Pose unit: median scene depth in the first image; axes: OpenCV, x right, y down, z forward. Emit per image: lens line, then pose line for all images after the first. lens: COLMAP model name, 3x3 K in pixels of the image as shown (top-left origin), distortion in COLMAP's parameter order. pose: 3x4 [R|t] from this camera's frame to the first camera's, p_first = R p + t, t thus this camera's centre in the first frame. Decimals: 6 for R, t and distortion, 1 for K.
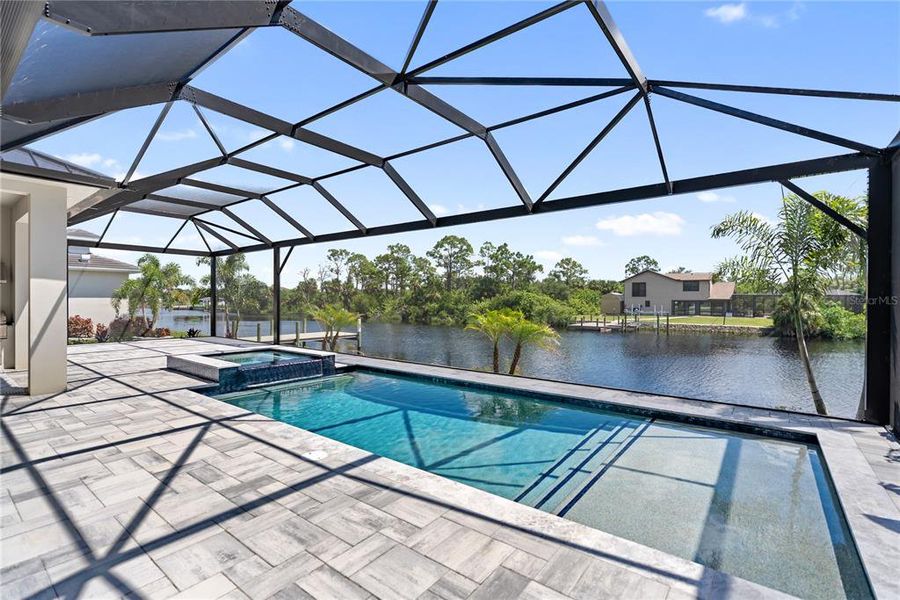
lens RADIAL K [[412.6, 0, 447.3], [0, 412.6, 300.6], [0, 0, 1]] dist [-0.005073, 0.001050]
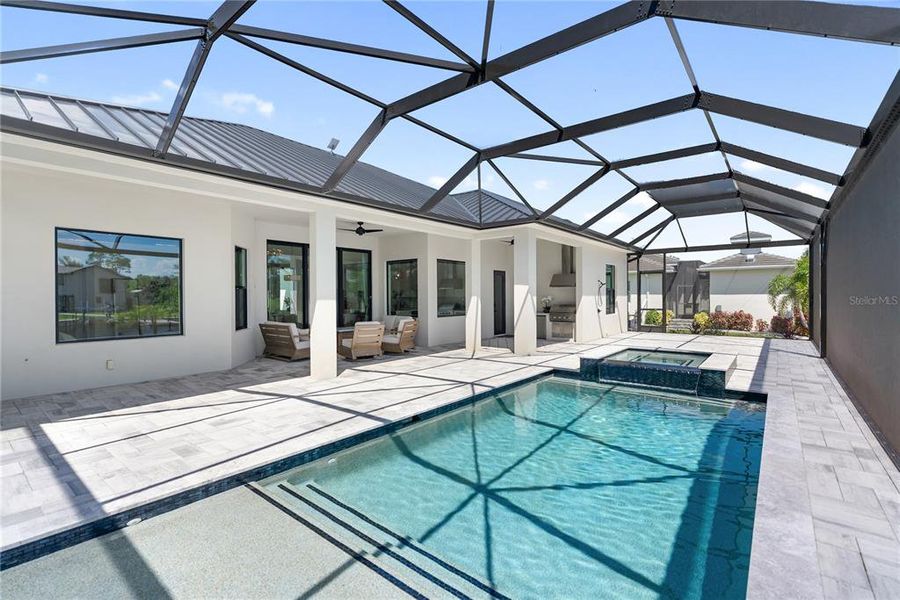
lens RADIAL K [[412.6, 0, 450.4], [0, 412.6, 295.1], [0, 0, 1]] dist [-0.005073, 0.001050]
pose [[-0.021900, -0.003035, -0.999756, 1.203923], [-0.001001, 0.999995, -0.003014, -0.009241], [0.999760, 0.000935, -0.021903, 1.349515]]
